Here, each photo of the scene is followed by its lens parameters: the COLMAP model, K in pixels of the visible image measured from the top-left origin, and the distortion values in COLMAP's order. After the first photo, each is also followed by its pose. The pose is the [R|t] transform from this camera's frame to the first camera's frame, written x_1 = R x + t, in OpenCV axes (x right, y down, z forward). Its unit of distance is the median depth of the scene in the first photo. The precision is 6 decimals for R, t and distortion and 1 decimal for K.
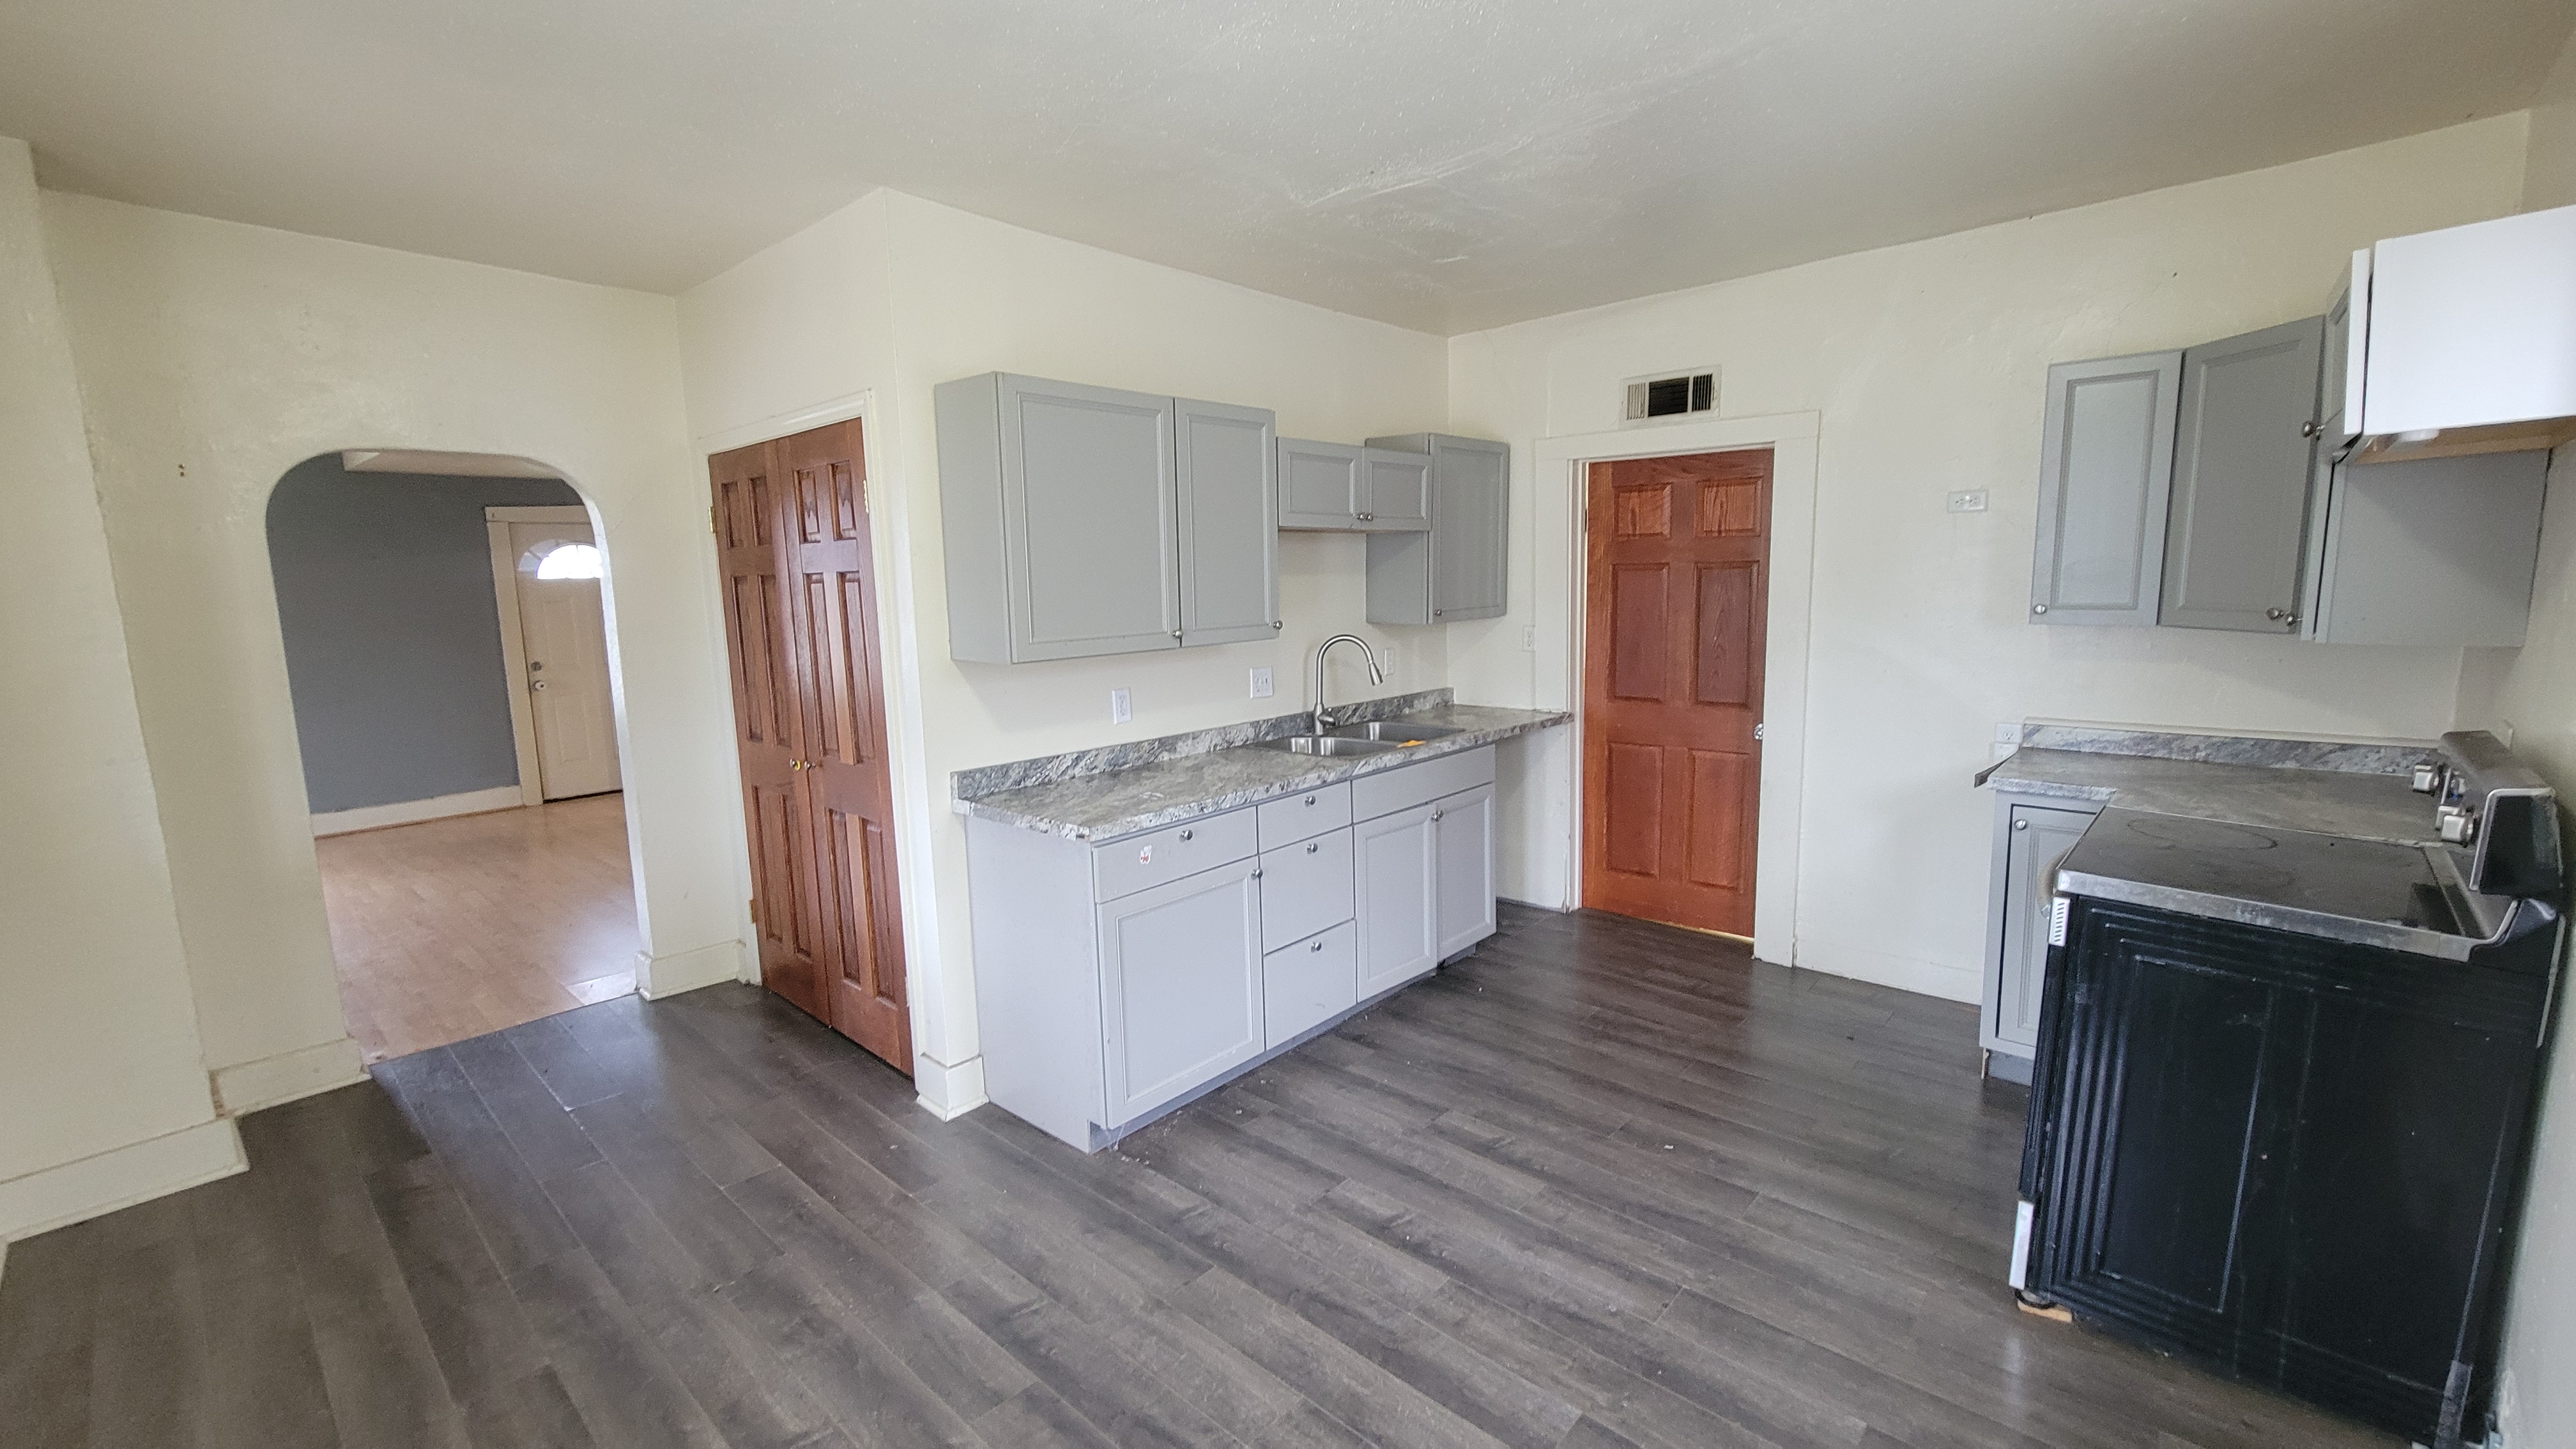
lens RADIAL K [[1051.6, 0, 1280.1], [0, 1051.6, 719.6], [0, 0, 1]] dist [0.000737, 0.000024]
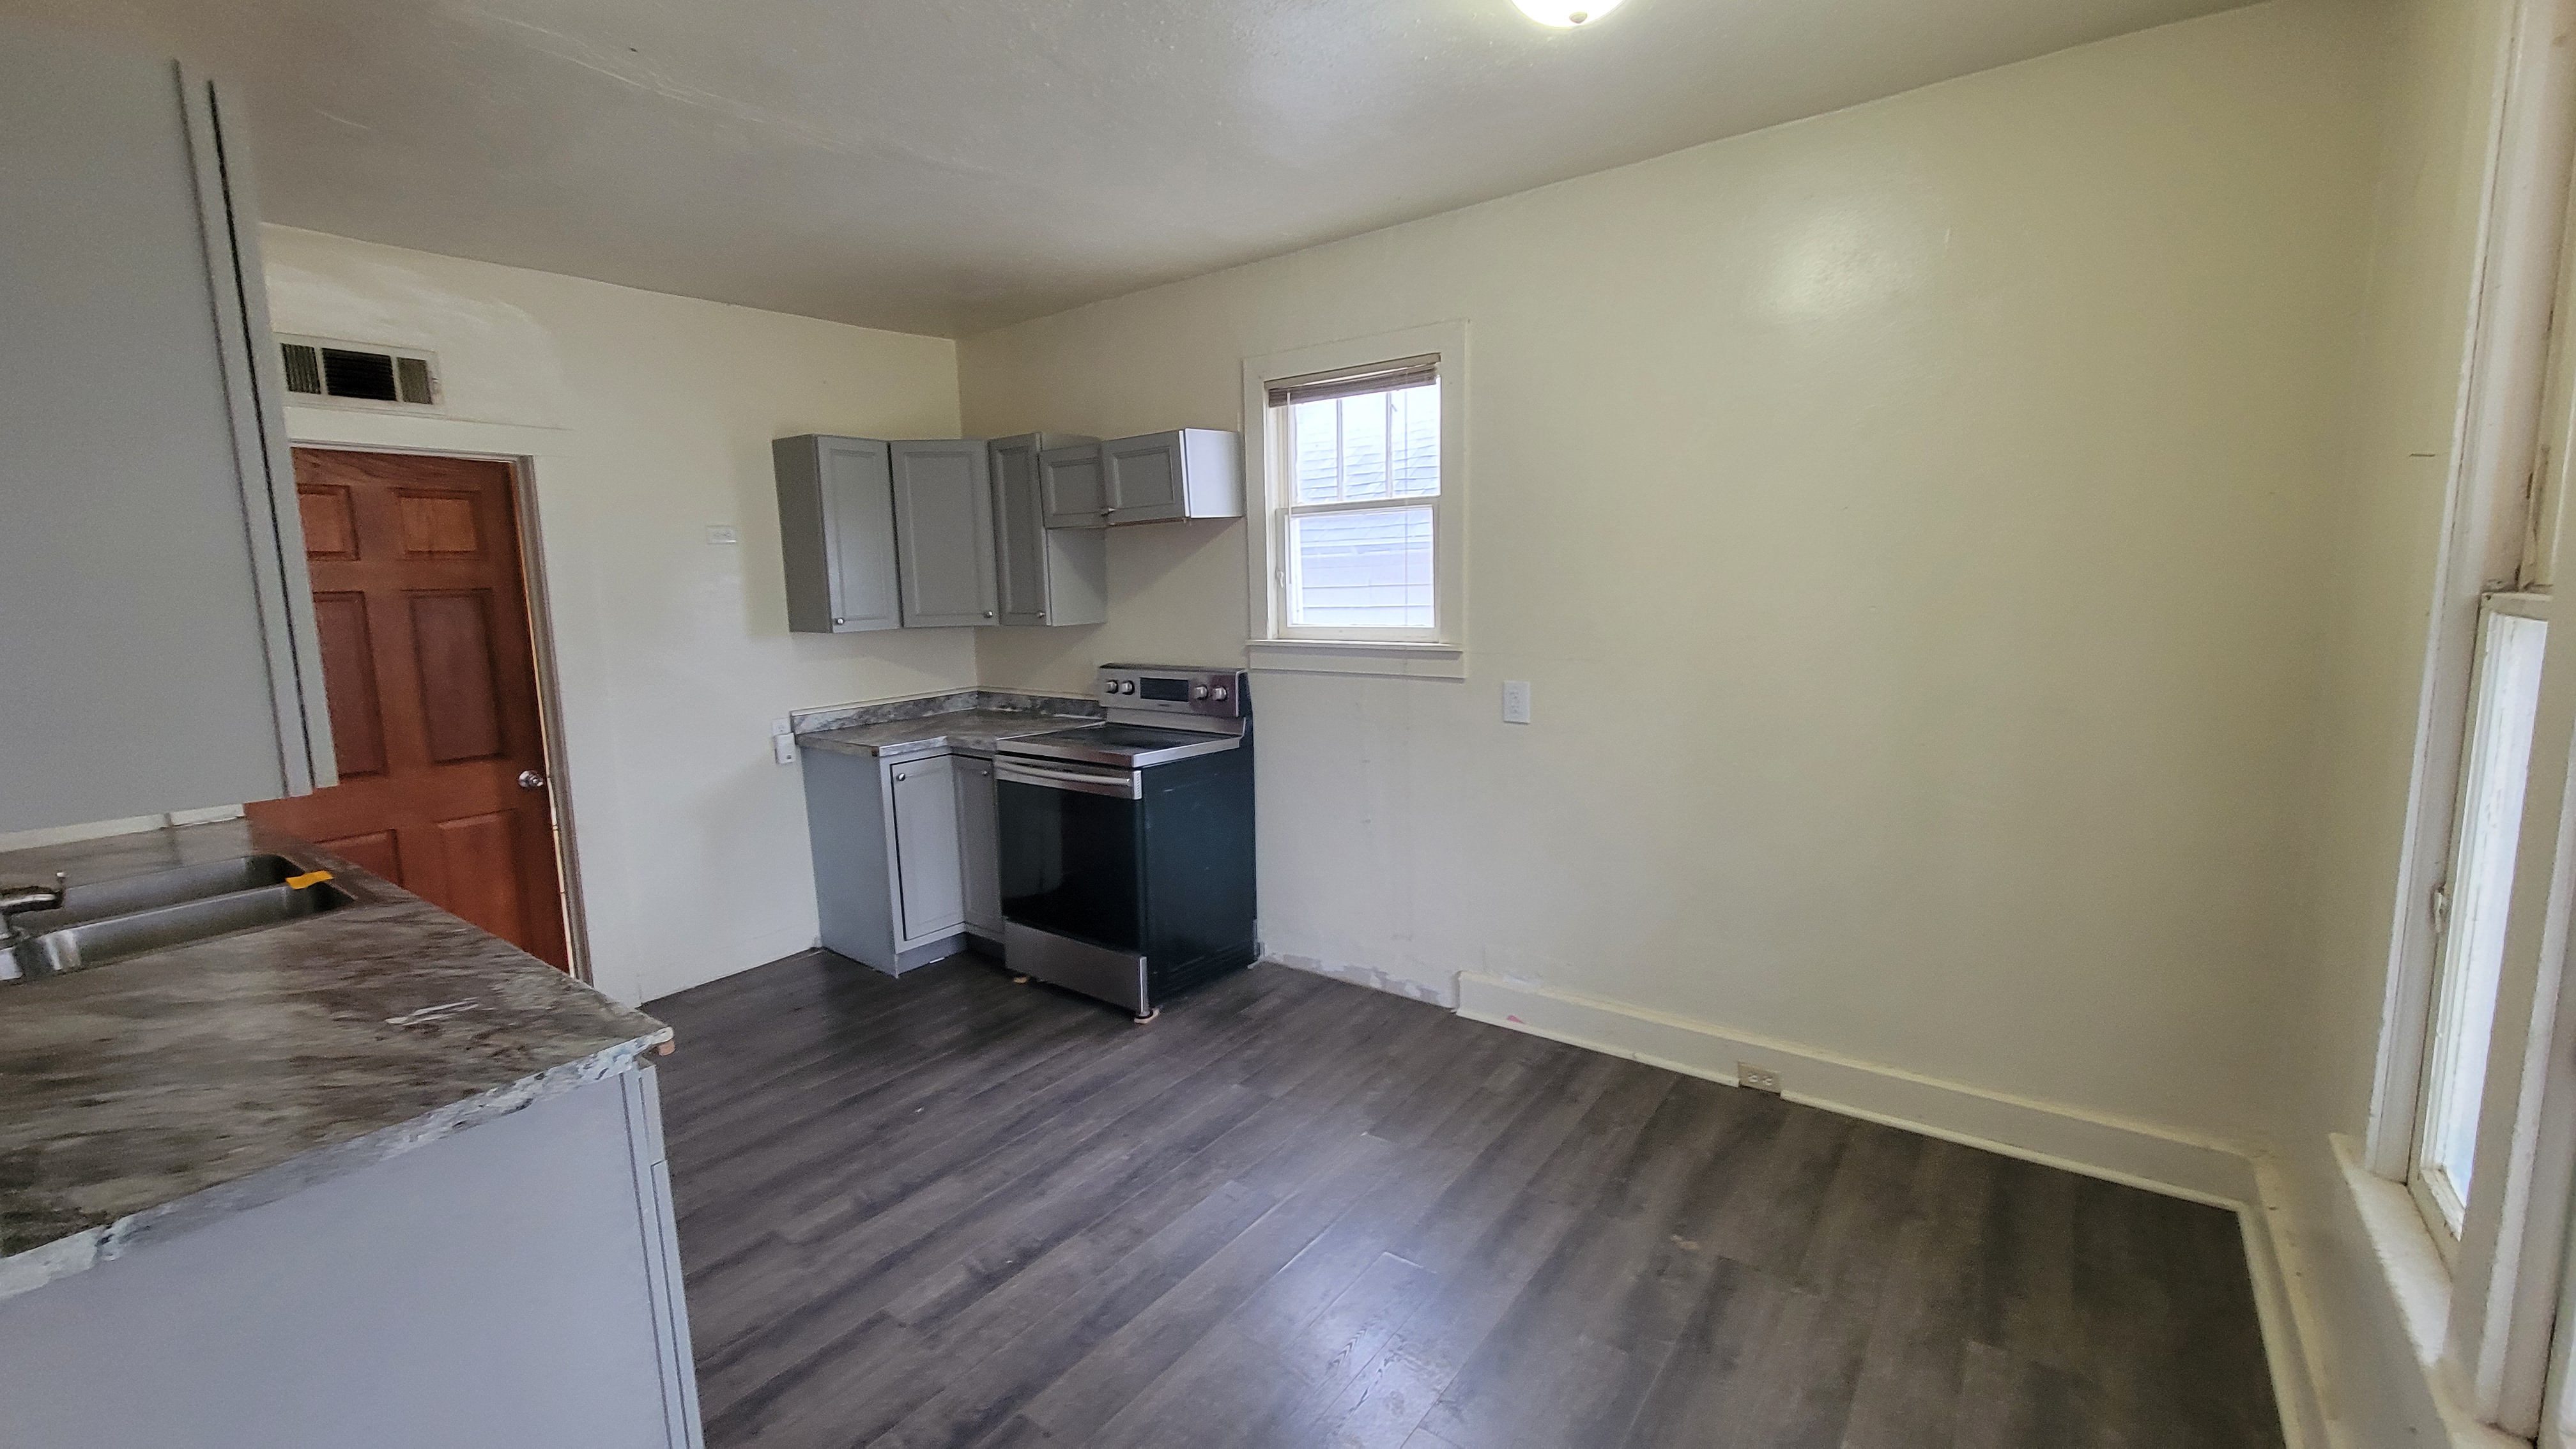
lens RADIAL K [[1051.6, 0, 1273.8], [0, 1051.6, 726.7], [0, 0, 1]] dist [0.000737, 0.000024]
pose [[-0.096363, -0.121597, 0.987891, -0.679169], [0.166170, 0.976615, 0.136418, -0.069791], [-0.981378, 0.177303, -0.073904, 0.628864]]
